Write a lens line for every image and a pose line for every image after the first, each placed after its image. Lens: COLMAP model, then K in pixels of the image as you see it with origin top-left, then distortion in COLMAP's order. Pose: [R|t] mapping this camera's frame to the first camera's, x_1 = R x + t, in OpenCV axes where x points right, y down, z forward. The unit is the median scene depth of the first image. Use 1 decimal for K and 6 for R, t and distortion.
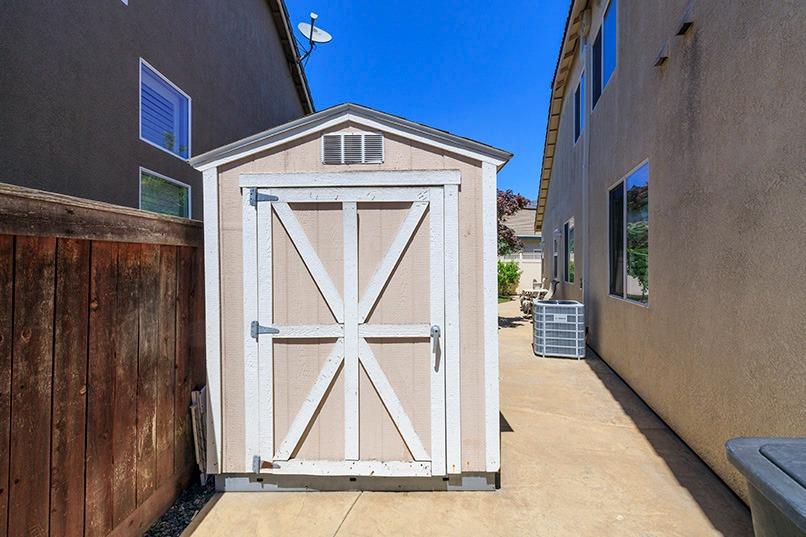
lens RADIAL K [[327.6, 0, 400.3], [0, 327.6, 266.4], [0, 0, 1]] dist [-0.005583, -0.000555]
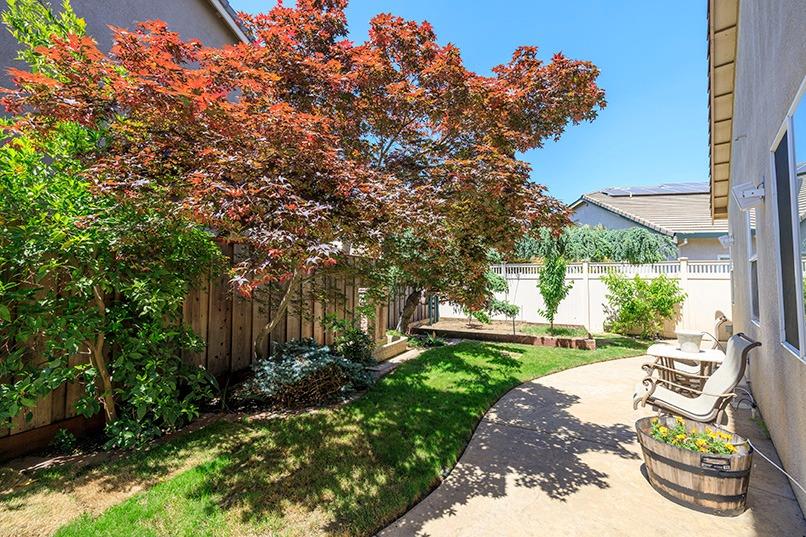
lens RADIAL K [[327.6, 0, 405.4], [0, 327.6, 267.5], [0, 0, 1]] dist [-0.005583, -0.000555]
pose [[0.915933, -0.014052, -0.401086, 0.164616], [-0.005606, 0.998841, -0.047796, -0.002290], [0.401293, 0.046027, 0.914793, 0.317911]]
